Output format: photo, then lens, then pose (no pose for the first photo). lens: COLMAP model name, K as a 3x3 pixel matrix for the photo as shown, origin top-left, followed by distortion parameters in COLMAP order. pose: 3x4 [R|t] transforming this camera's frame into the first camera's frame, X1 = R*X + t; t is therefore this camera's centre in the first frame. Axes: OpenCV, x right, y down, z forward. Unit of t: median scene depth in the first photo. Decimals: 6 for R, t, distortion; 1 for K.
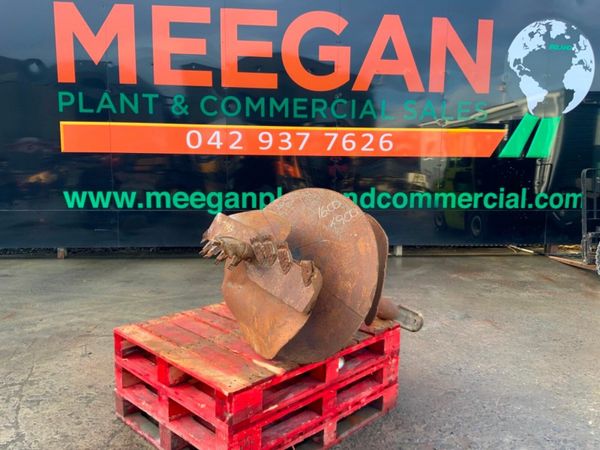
lens RADIAL K [[491.2, 0, 297.9], [0, 491.2, 223.7], [0, 0, 1]] dist [0.026860, -0.030472]
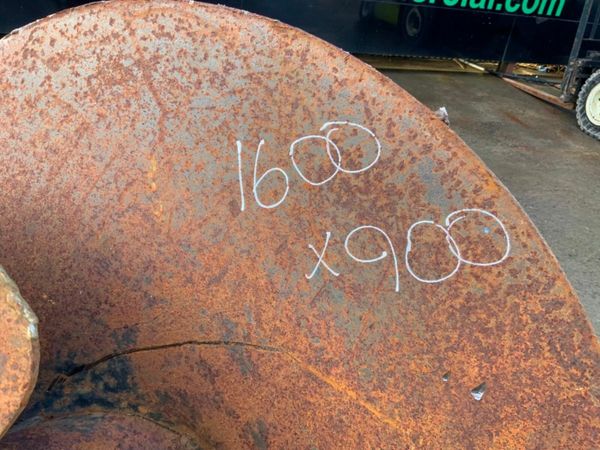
lens RADIAL K [[491.2, 0, 298.7], [0, 491.2, 219.4], [0, 0, 1]] dist [0.026860, -0.030472]
pose [[0.973941, -0.006543, 0.226707, 0.004053], [-0.090128, 0.906104, 0.413344, -0.013484], [-0.208124, -0.423005, 0.881902, 0.139941]]
